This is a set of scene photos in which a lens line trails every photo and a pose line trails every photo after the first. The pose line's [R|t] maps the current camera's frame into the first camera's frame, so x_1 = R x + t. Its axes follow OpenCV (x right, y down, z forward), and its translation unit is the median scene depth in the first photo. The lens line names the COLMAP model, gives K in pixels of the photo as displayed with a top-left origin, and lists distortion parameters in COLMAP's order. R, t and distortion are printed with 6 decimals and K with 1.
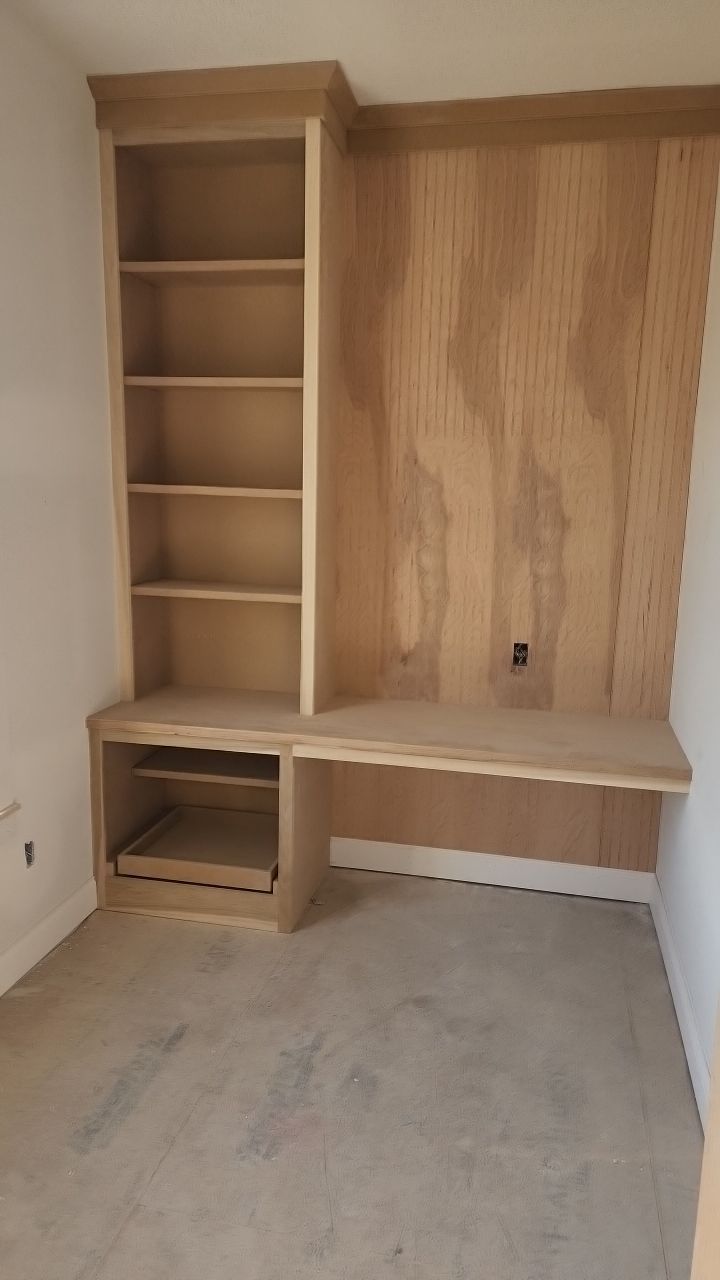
lens RADIAL K [[835.2, 0, 381.6], [0, 835.2, 642.6], [0, 0, 1]] dist [0.045889, 0.000201]
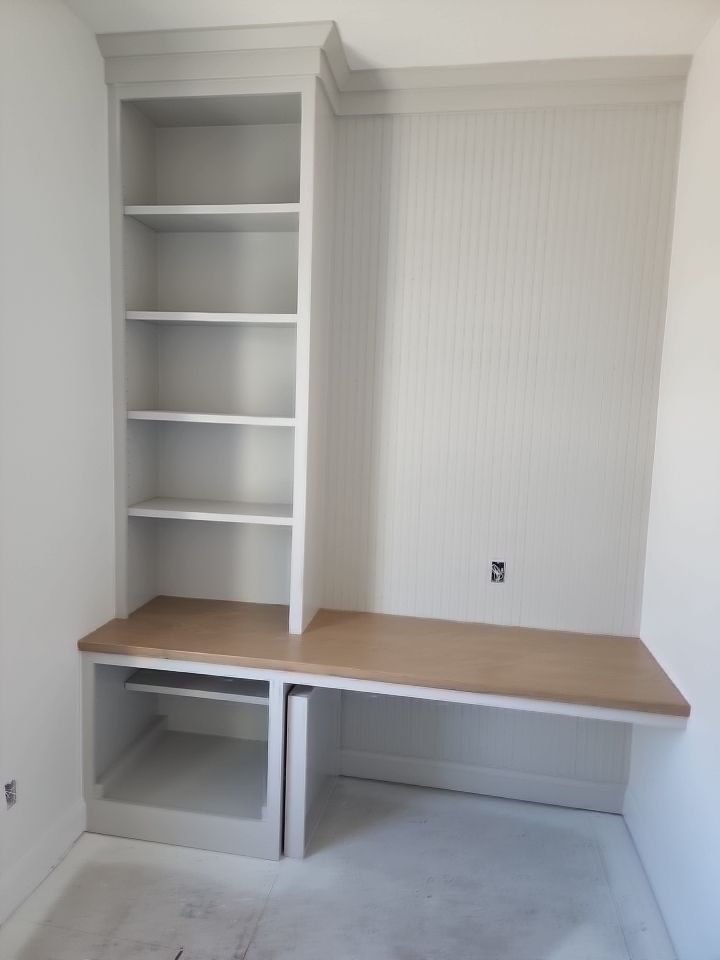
lens RADIAL K [[655.2, 0, 360.0], [0, 655.2, 480.0], [0, 0, 1]] dist [0.059482, -0.059390]
pose [[0.999757, 0.003631, 0.021750, -0.030706], [-0.002249, 0.997997, -0.063226, -0.055745], [-0.021936, 0.063162, 0.997762, 0.187316]]
